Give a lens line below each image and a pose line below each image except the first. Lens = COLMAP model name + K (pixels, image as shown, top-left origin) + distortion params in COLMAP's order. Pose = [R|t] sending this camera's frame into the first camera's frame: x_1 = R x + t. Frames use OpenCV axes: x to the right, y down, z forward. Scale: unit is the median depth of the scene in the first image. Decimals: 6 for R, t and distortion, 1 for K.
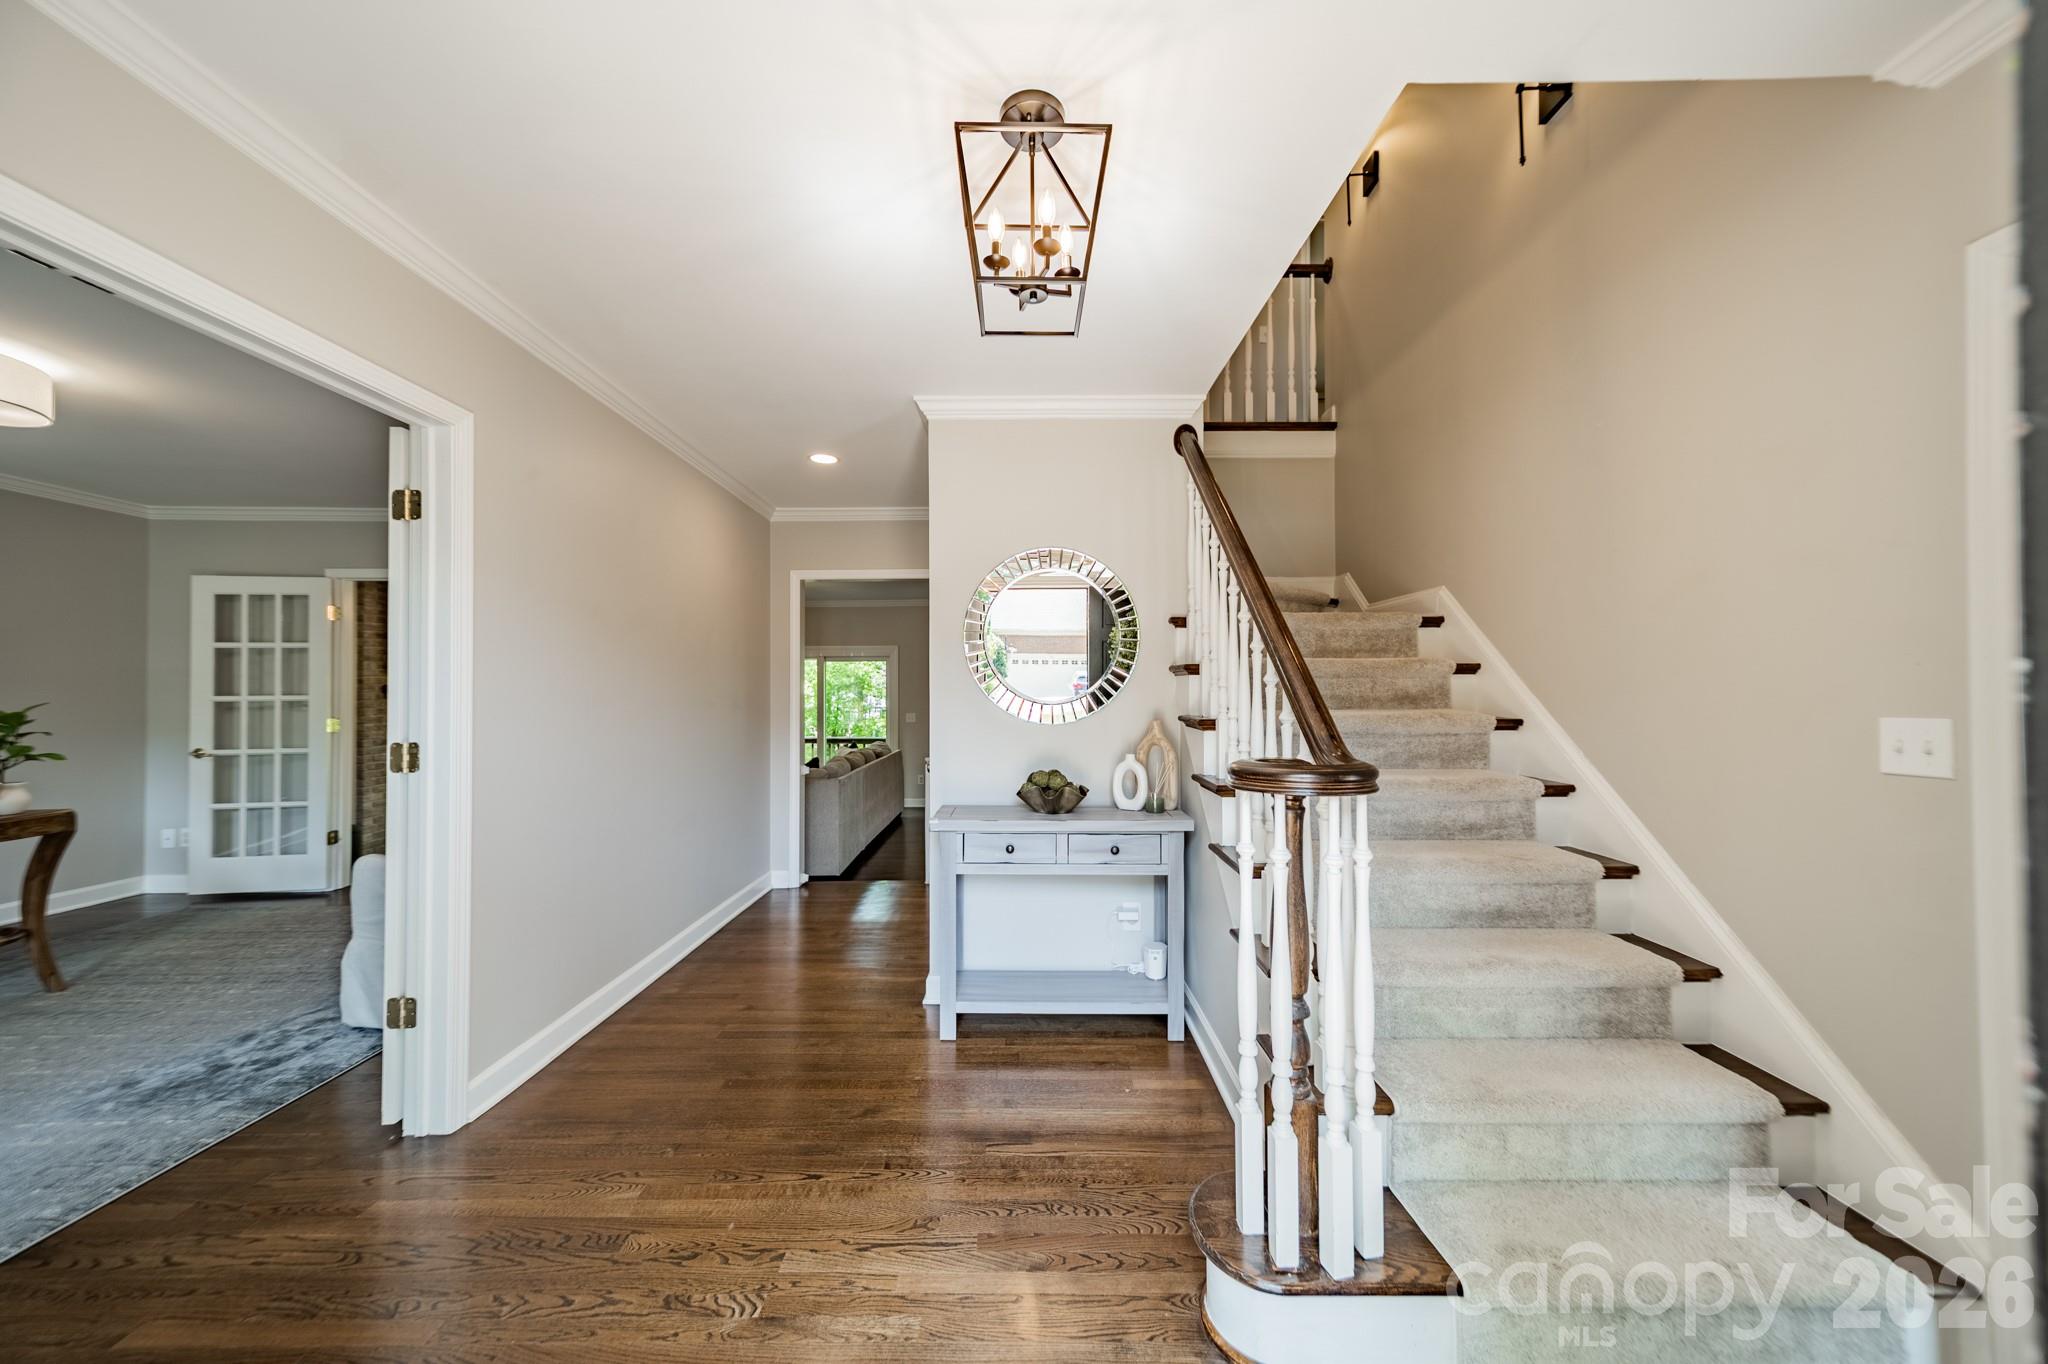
lens RADIAL K [[722.1, 0, 1022.1], [0, 722.1, 687.9], [0, 0, 1]] dist [0.007244, 0.000660]
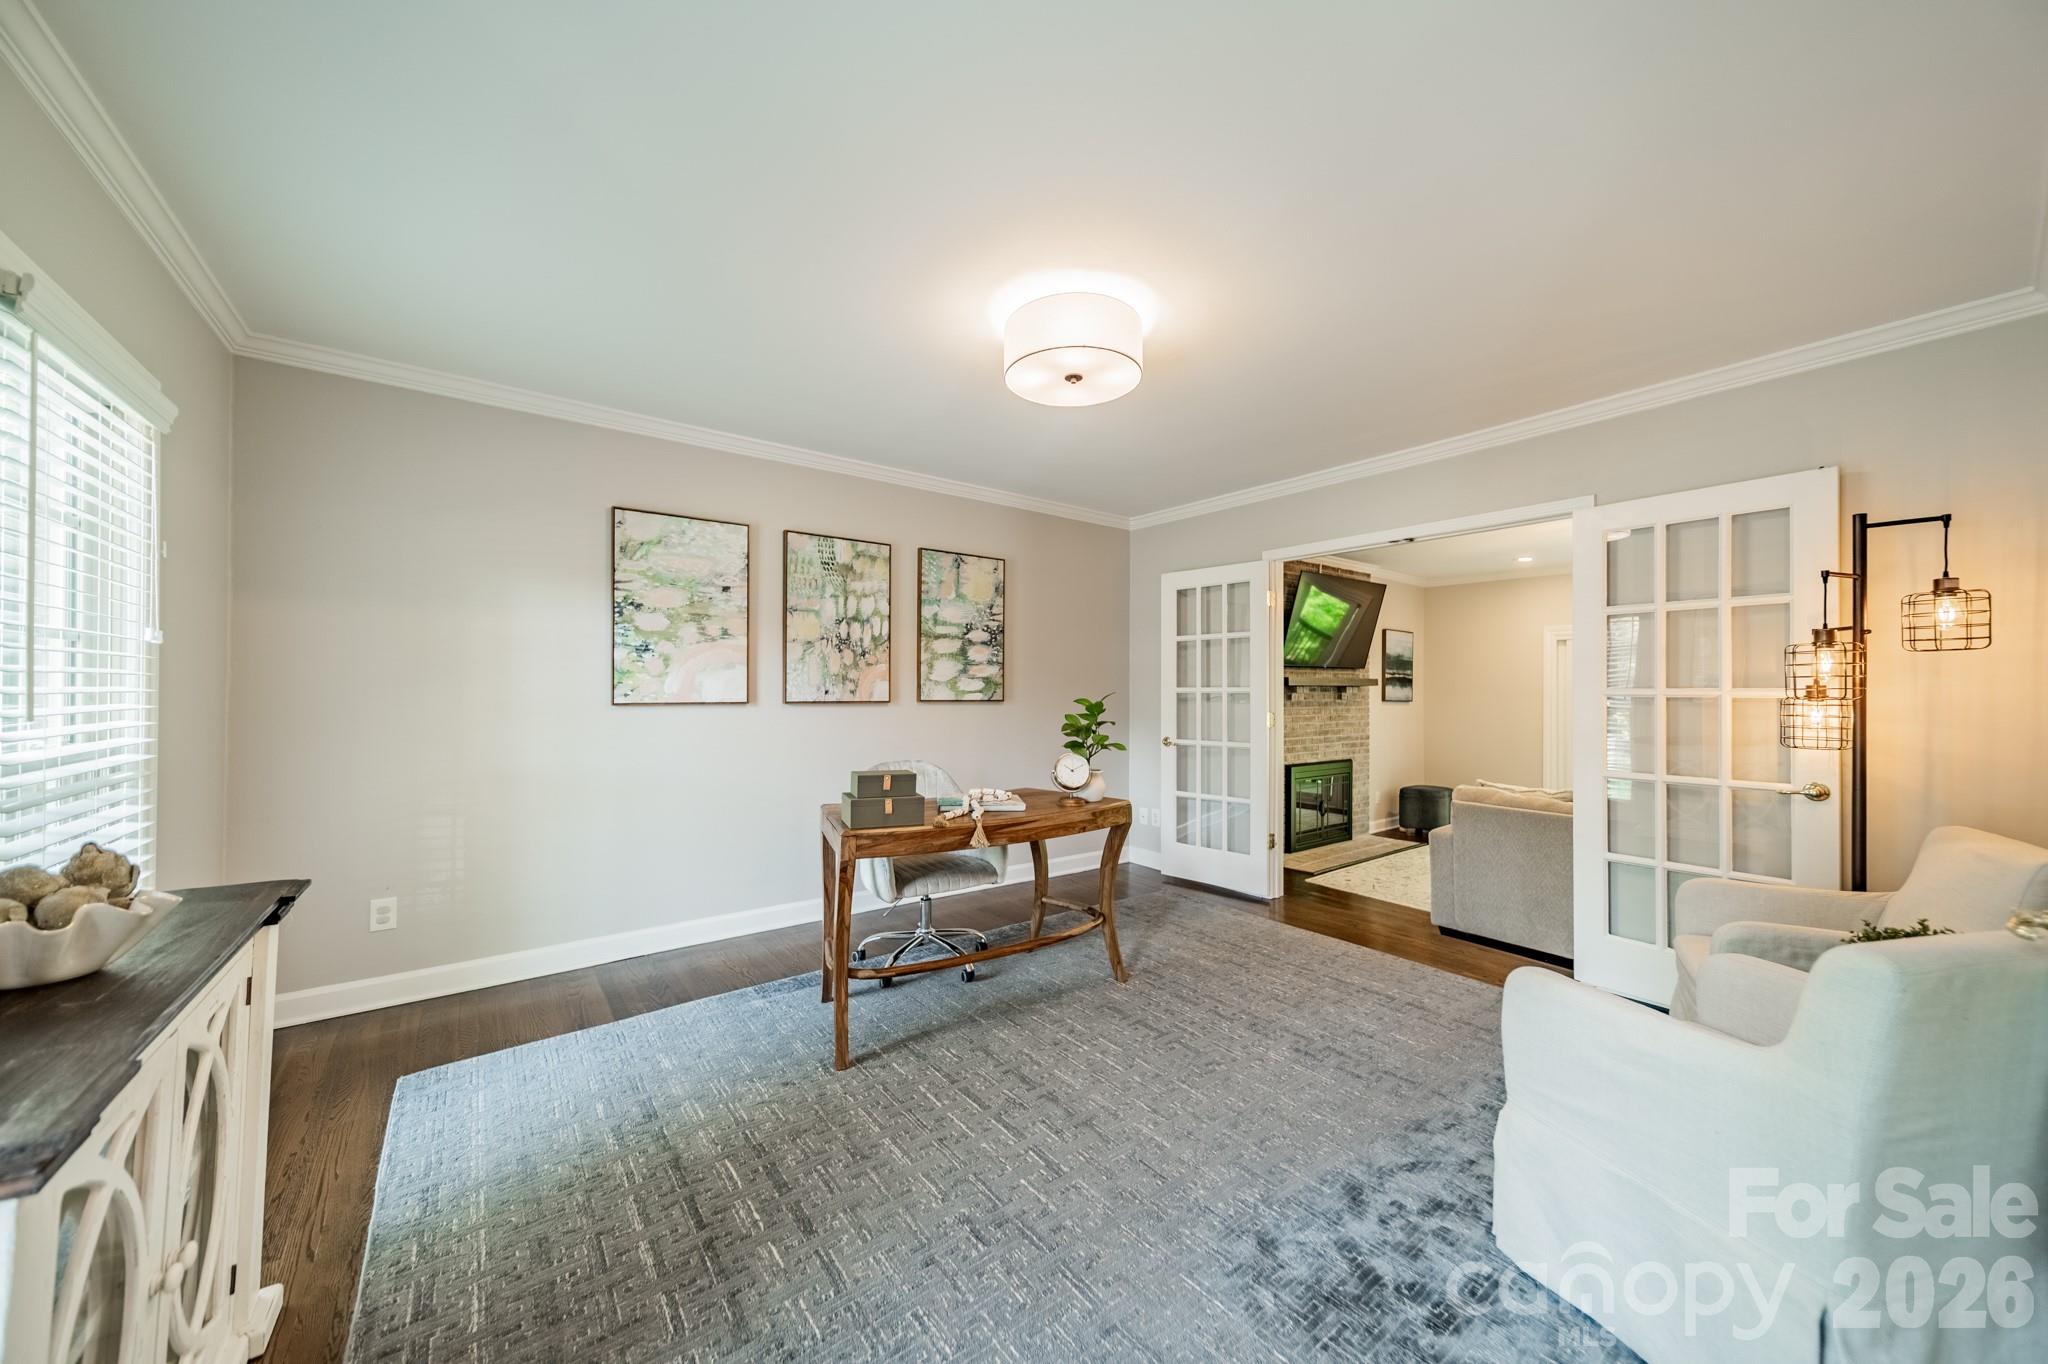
lens RADIAL K [[722.1, 0, 1032.7], [0, 722.1, 686.4], [0, 0, 1]] dist [0.007244, 0.000660]
pose [[0.608647, 0.004148, -0.793430, -0.419646], [0.000165, 0.999986, 0.005354, 0.004415], [0.793441, -0.003390, 0.608637, 0.211178]]
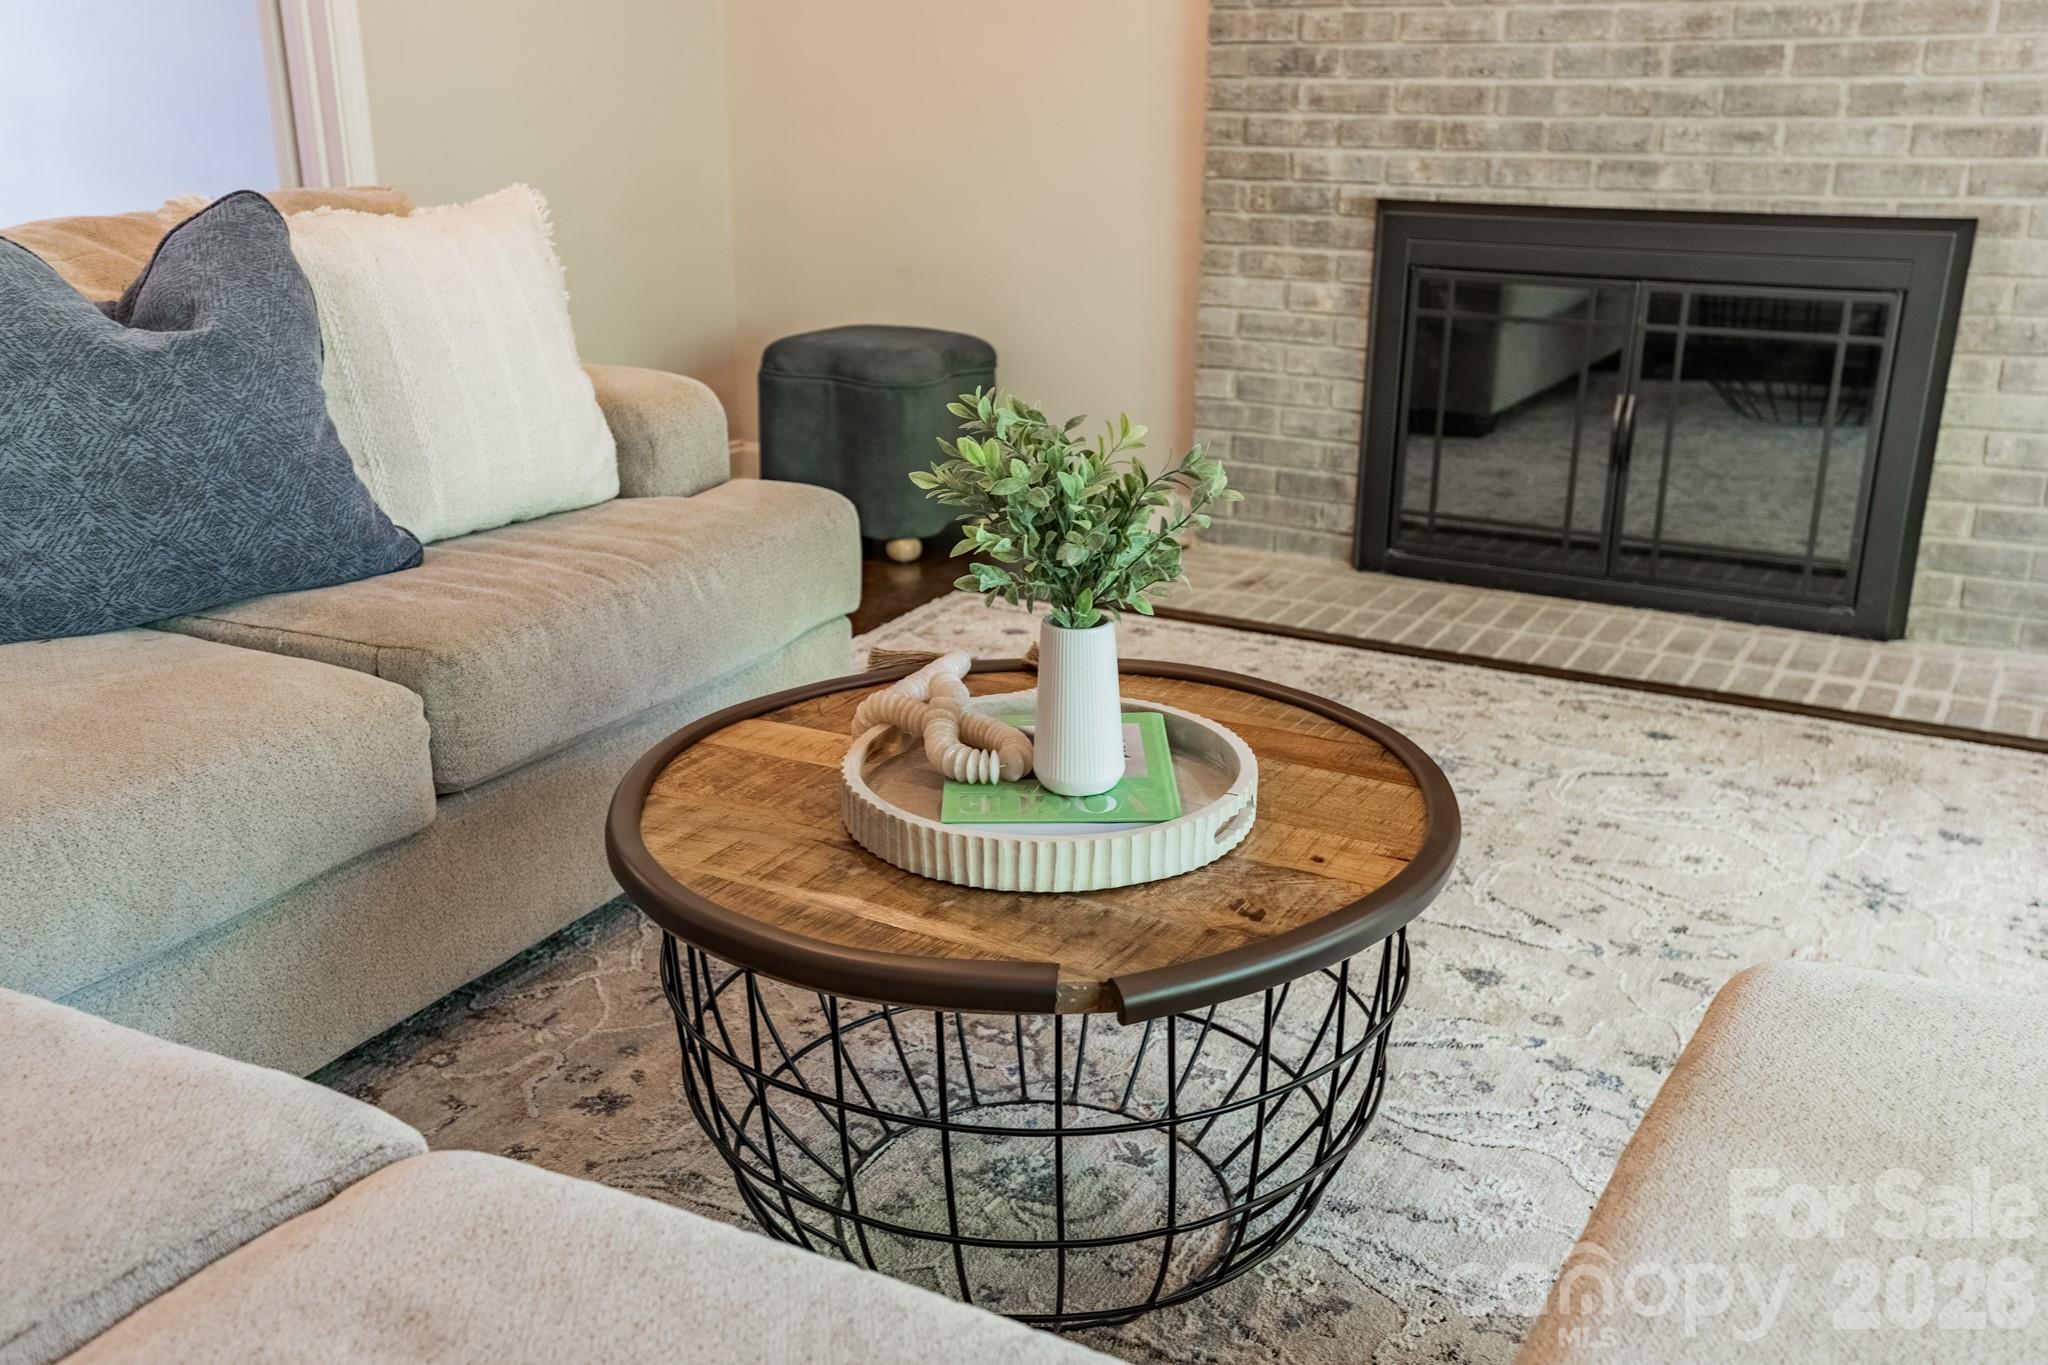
lens RADIAL K [[1983.3, 0, 1028.8], [0, 1983.3, 672.0], [0, 0, 1]] dist [0.121499, 0.000000]
pose [[-0.488018, 0.266639, -0.831109, -0.349262], [0.005428, 0.953105, 0.302591, 0.092566], [0.872816, 0.143158, -0.466580, 1.752225]]
